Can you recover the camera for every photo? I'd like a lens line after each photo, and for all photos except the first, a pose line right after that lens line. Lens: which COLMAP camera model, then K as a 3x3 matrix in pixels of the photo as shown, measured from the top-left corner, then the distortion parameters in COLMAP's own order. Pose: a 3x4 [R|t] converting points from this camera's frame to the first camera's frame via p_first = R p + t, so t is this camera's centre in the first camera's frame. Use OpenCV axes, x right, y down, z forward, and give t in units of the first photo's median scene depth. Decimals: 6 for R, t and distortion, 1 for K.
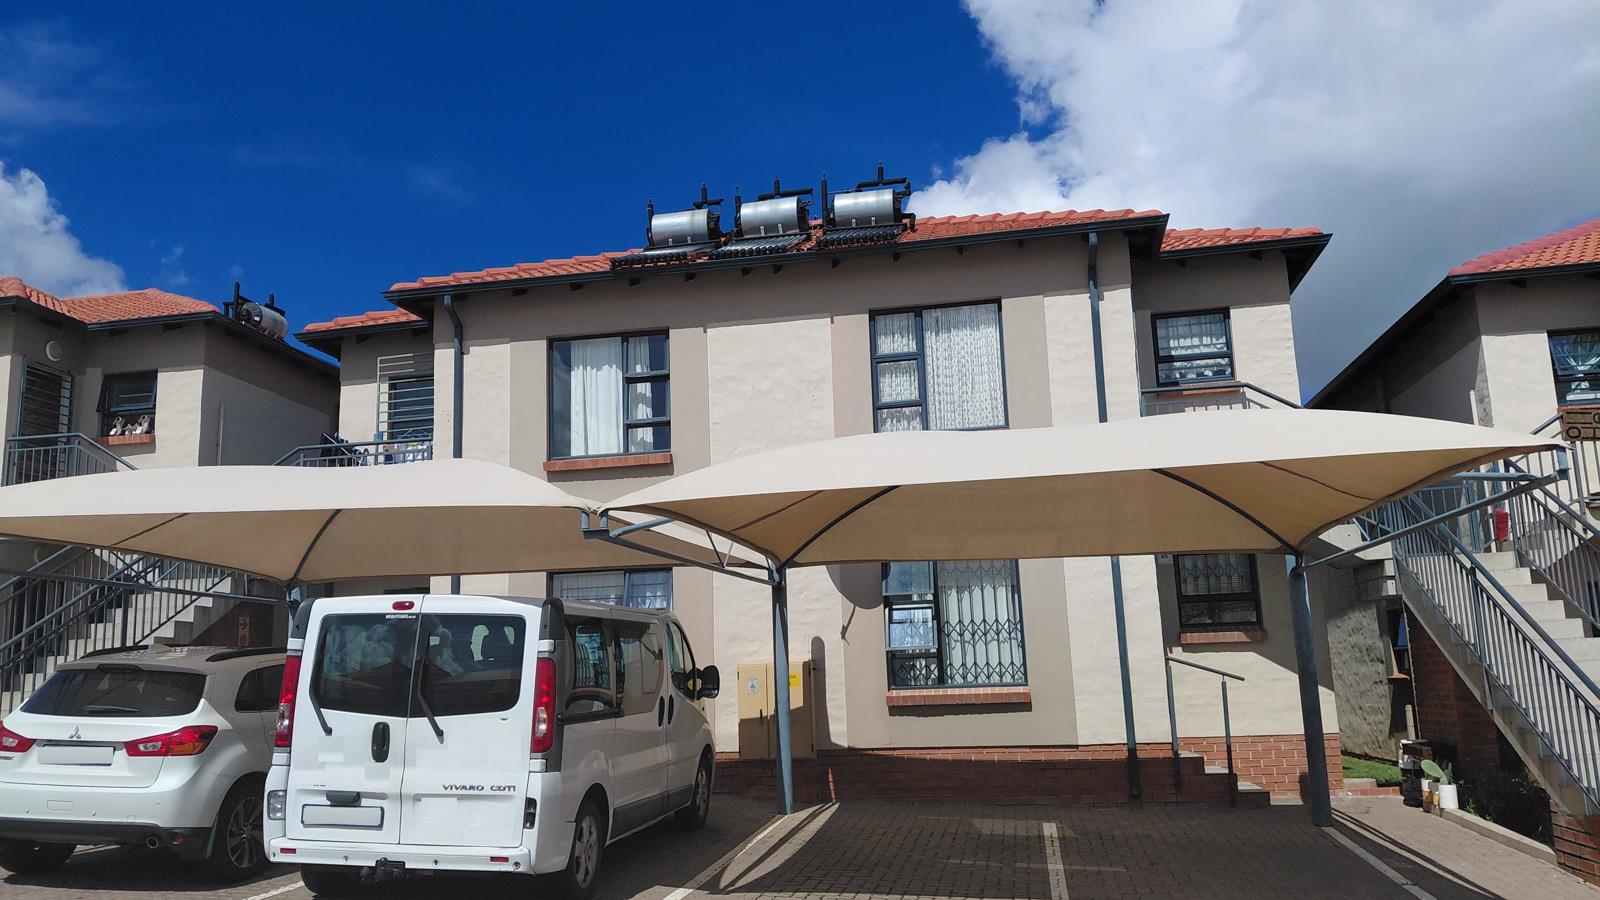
lens RADIAL K [[1140.2, 0, 813.0], [0, 1140.2, 443.7], [0, 0, 1]] dist [0.113086, -0.213774]
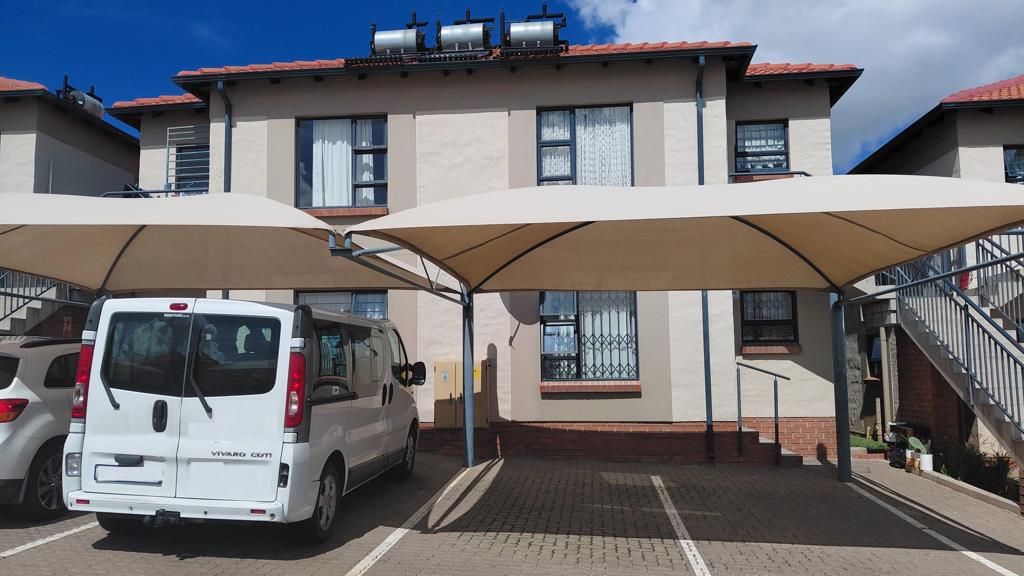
lens RADIAL K [[729.9, 0, 512.0], [0, 729.9, 288.0], [0, 0, 1]] dist [0.069848, -0.121228]
pose [[0.997333, 0.030568, 0.066269, -0.033181], [-0.036344, 0.995476, 0.087788, 0.023534], [-0.063286, -0.089962, 0.993932, 0.122401]]
